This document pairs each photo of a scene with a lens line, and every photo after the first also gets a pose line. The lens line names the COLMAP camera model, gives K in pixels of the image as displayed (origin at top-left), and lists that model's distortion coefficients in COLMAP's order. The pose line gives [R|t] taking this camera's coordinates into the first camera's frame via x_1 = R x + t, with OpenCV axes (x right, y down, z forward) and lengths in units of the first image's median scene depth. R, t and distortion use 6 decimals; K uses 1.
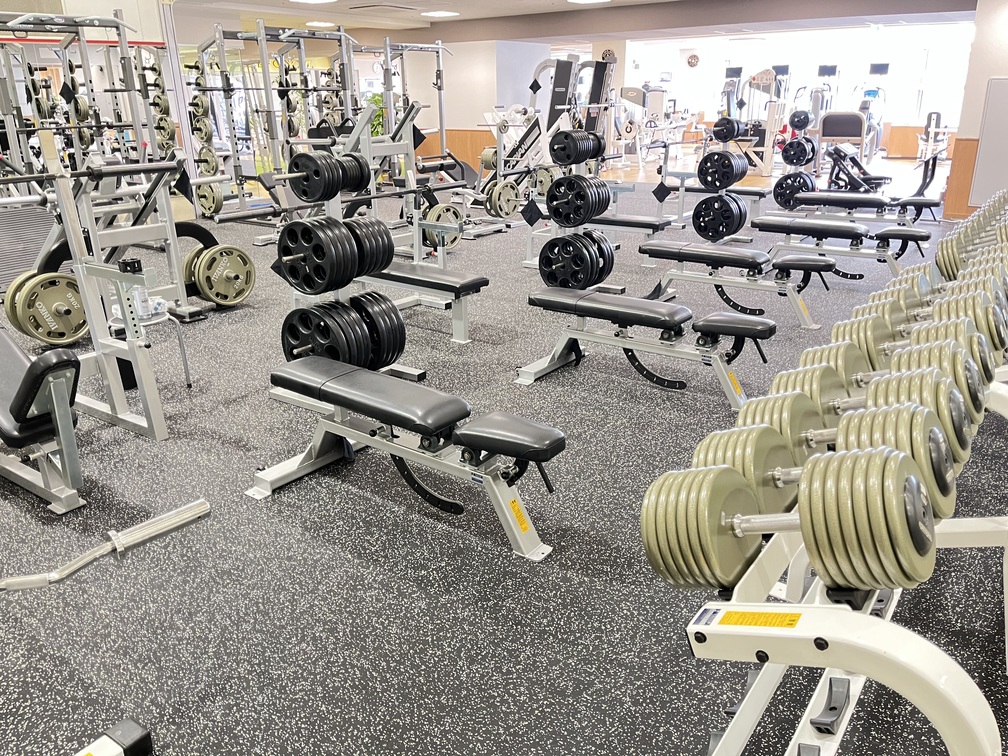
lens RADIAL K [[766.8, 0, 507.7], [0, 766.8, 378.6], [0, 0, 1]] dist [0.033564, -0.040026]
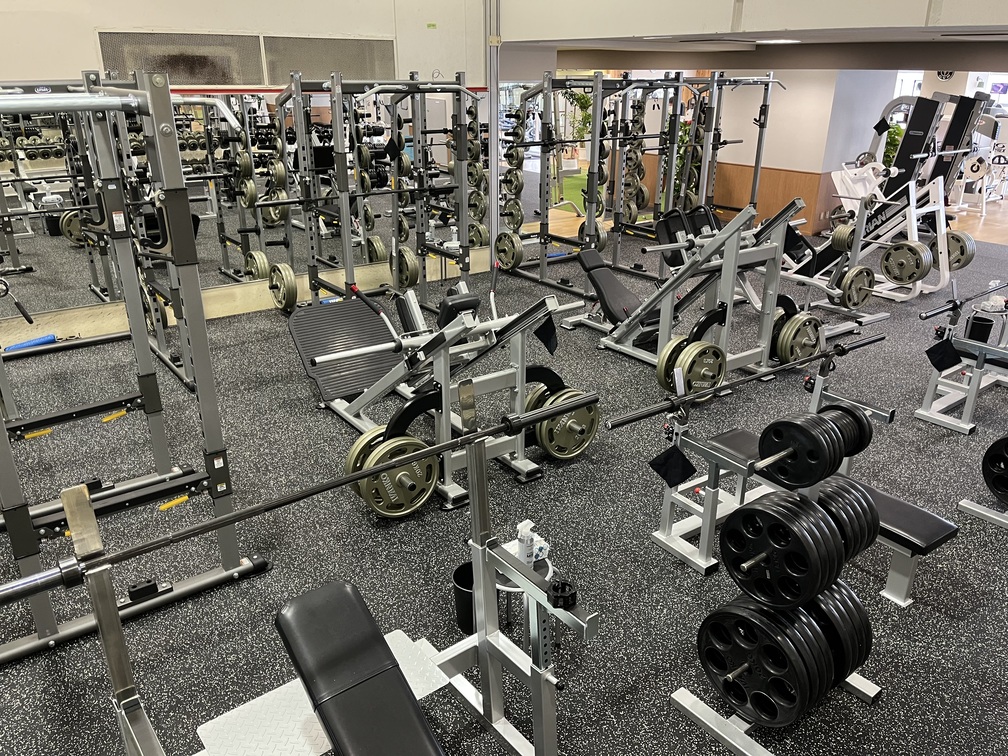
lens RADIAL K [[766.8, 0, 500.1], [0, 766.8, 378.7], [0, 0, 1]] dist [0.033564, -0.040026]
pose [[0.954159, 0.128265, -0.270422, -0.139539], [-0.120575, 0.991687, 0.044932, -0.137189], [0.273937, -0.010266, 0.961693, 0.110709]]
